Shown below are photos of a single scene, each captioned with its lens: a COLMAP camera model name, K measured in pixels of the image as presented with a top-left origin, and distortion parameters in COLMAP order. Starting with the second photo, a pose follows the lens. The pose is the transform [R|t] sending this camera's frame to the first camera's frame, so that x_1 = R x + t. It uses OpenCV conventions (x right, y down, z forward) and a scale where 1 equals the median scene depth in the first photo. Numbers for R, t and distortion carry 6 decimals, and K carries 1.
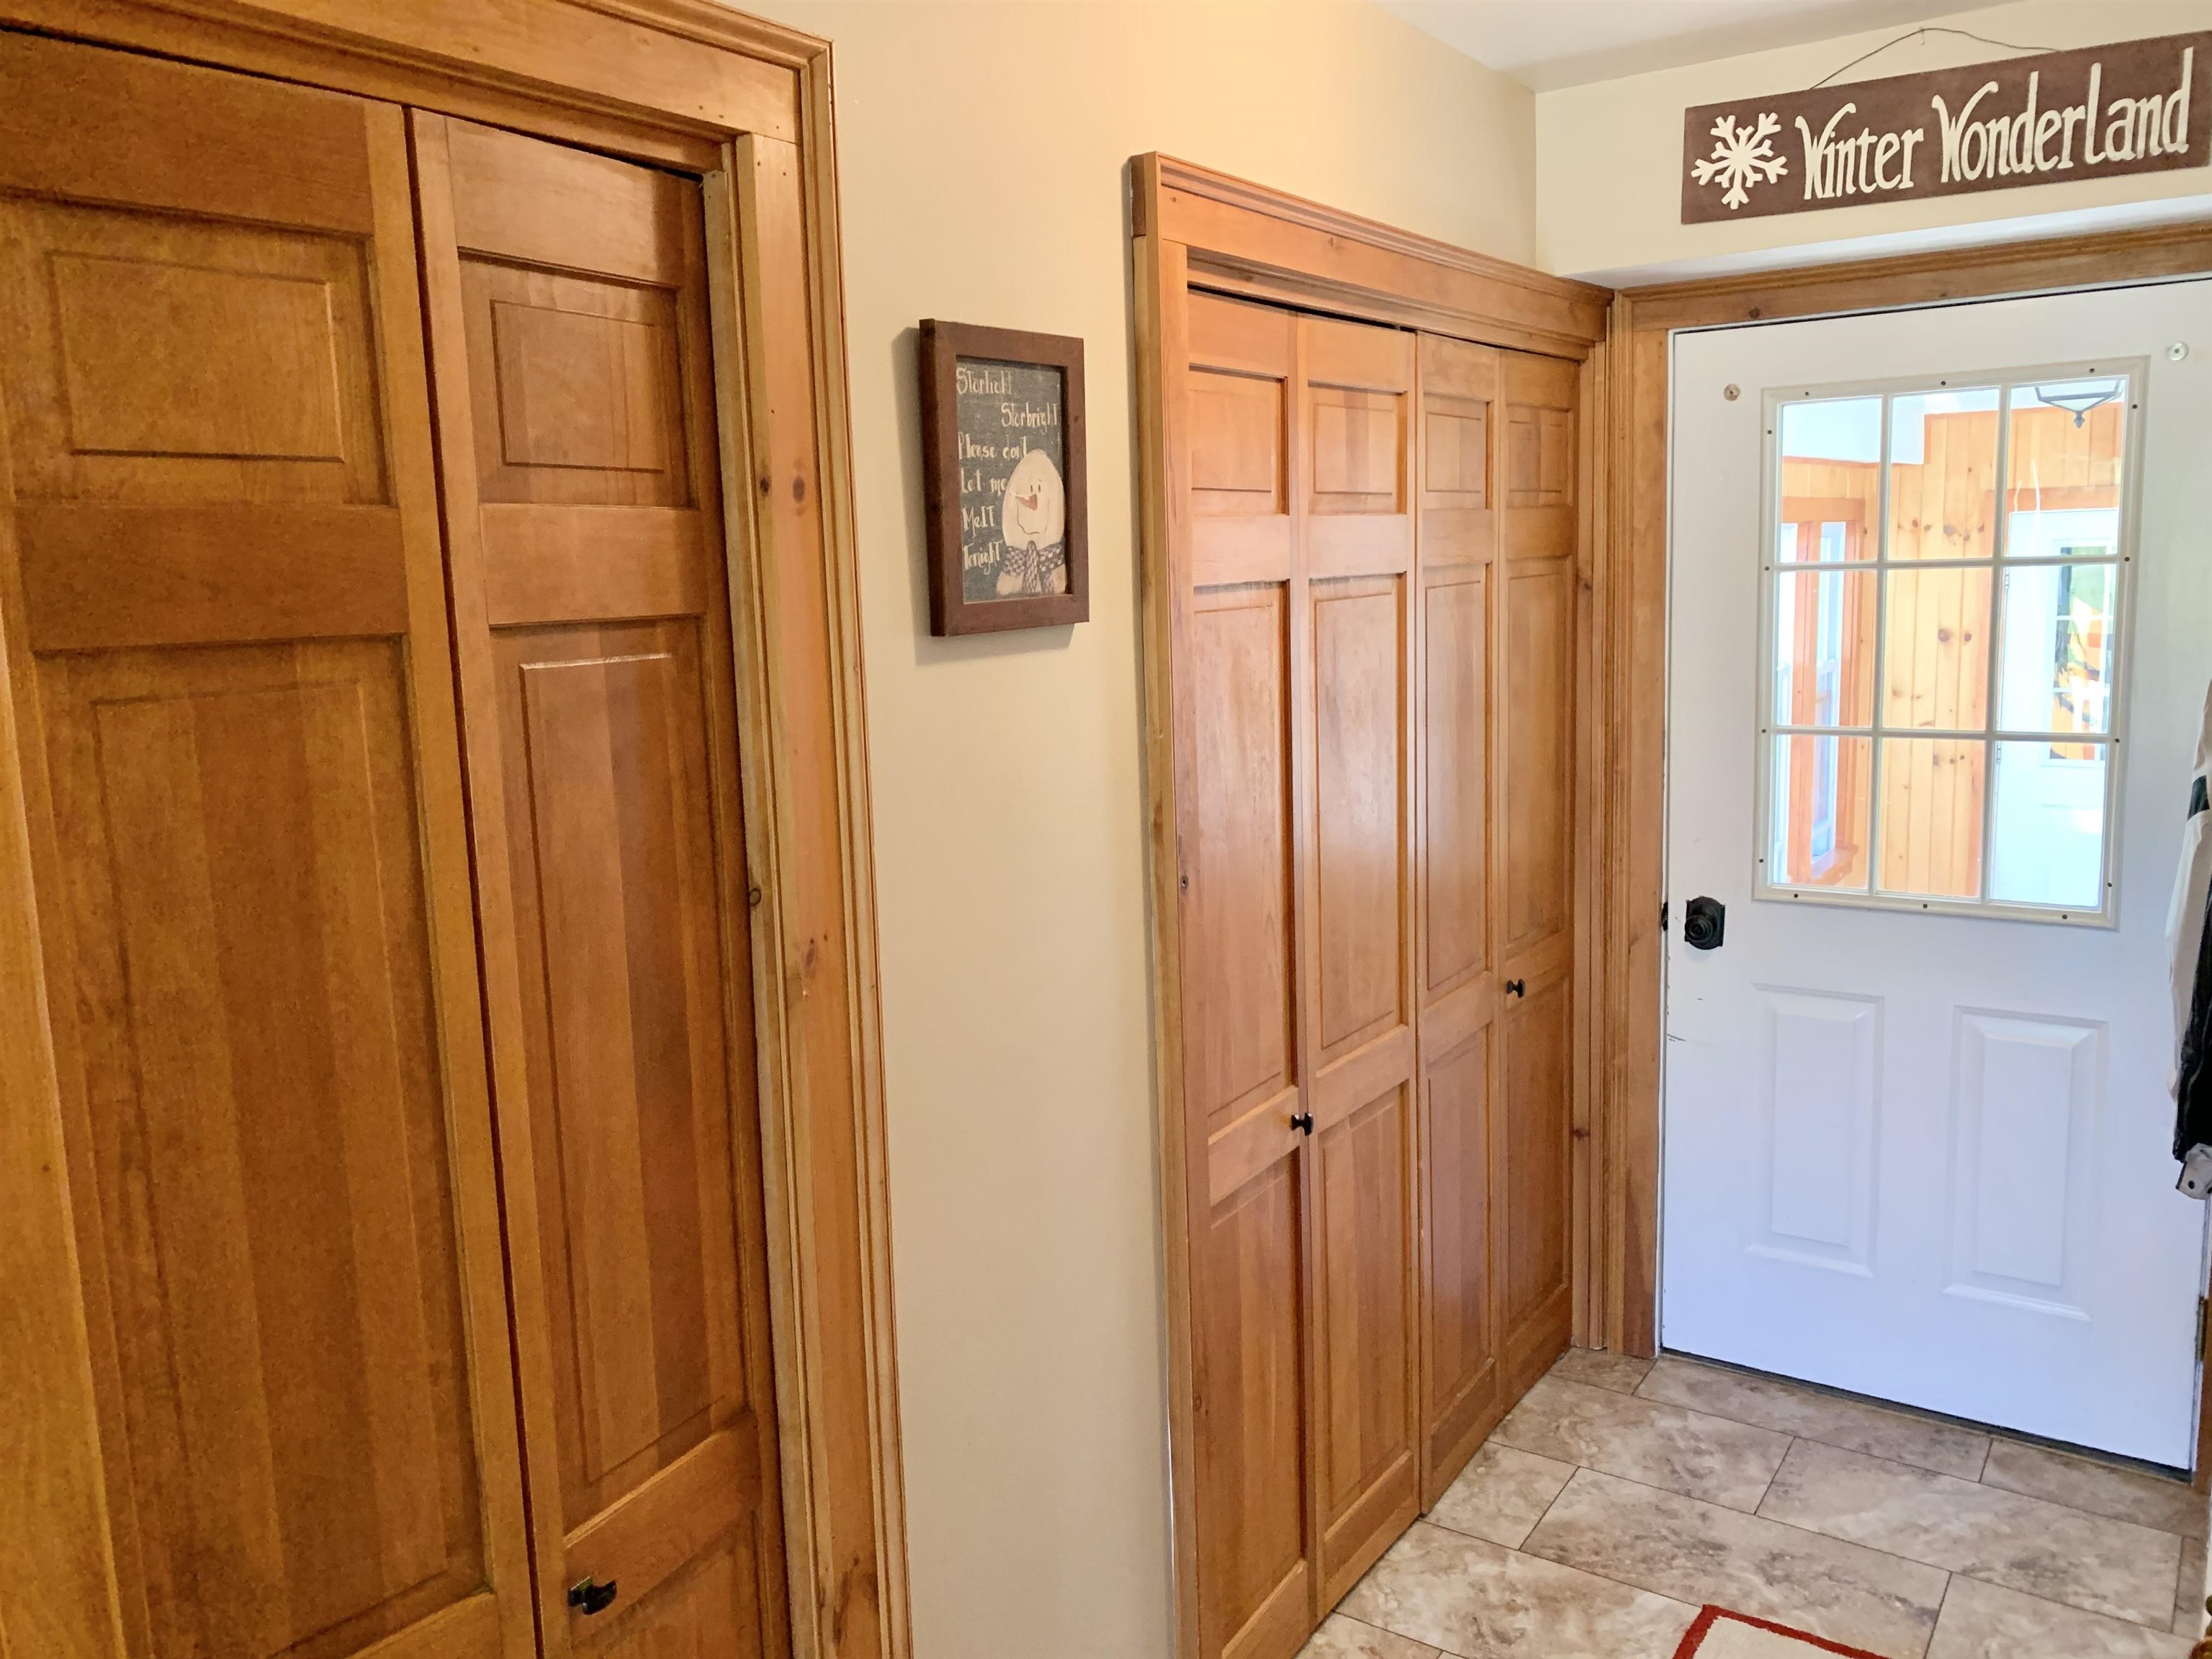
lens RADIAL K [[1696.6, 0, 1110.2], [0, 1696.6, 827.1], [0, 0, 1]] dist [0.084806, -0.131550]
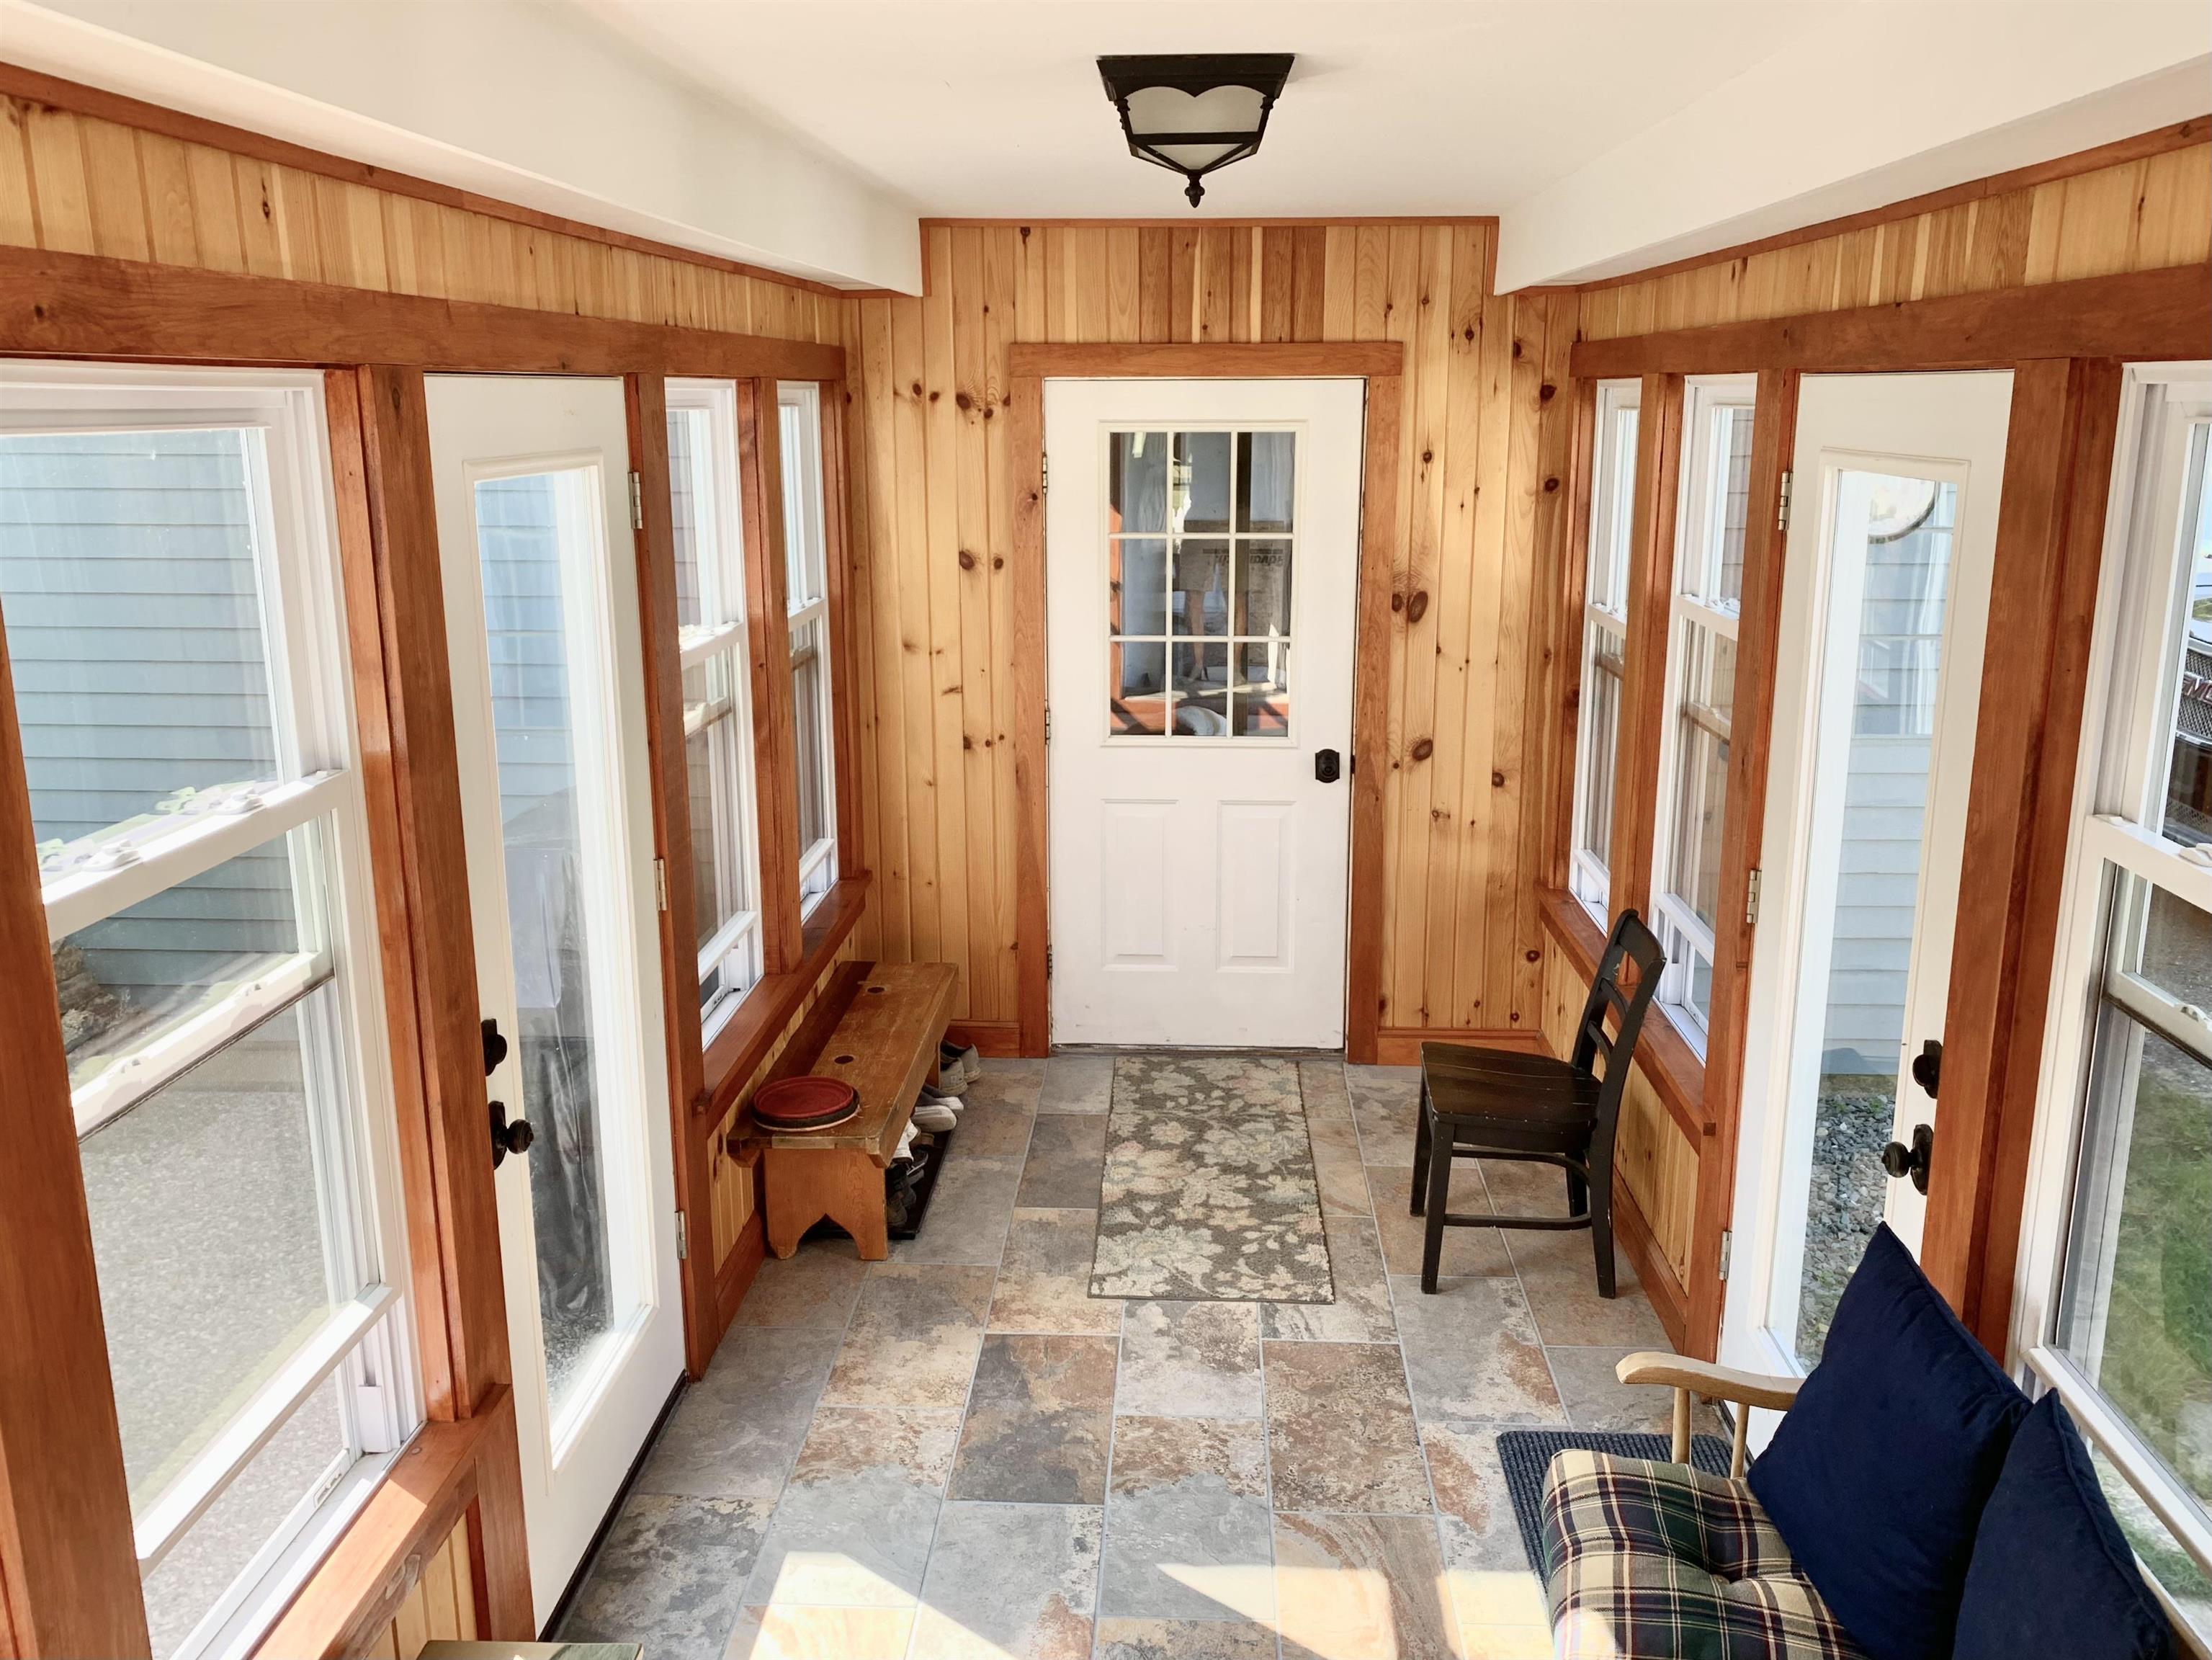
lens RADIAL K [[1696.9, 0, 1109.7], [0, 1696.9, 819.0], [0, 0, 1]] dist [0.084806, -0.131550]
pose [[0.857939, -0.091599, 0.505520, 0.188425], [0.052259, 0.994433, 0.091497, -0.069508], [-0.511087, -0.052081, 0.857950, 0.397313]]
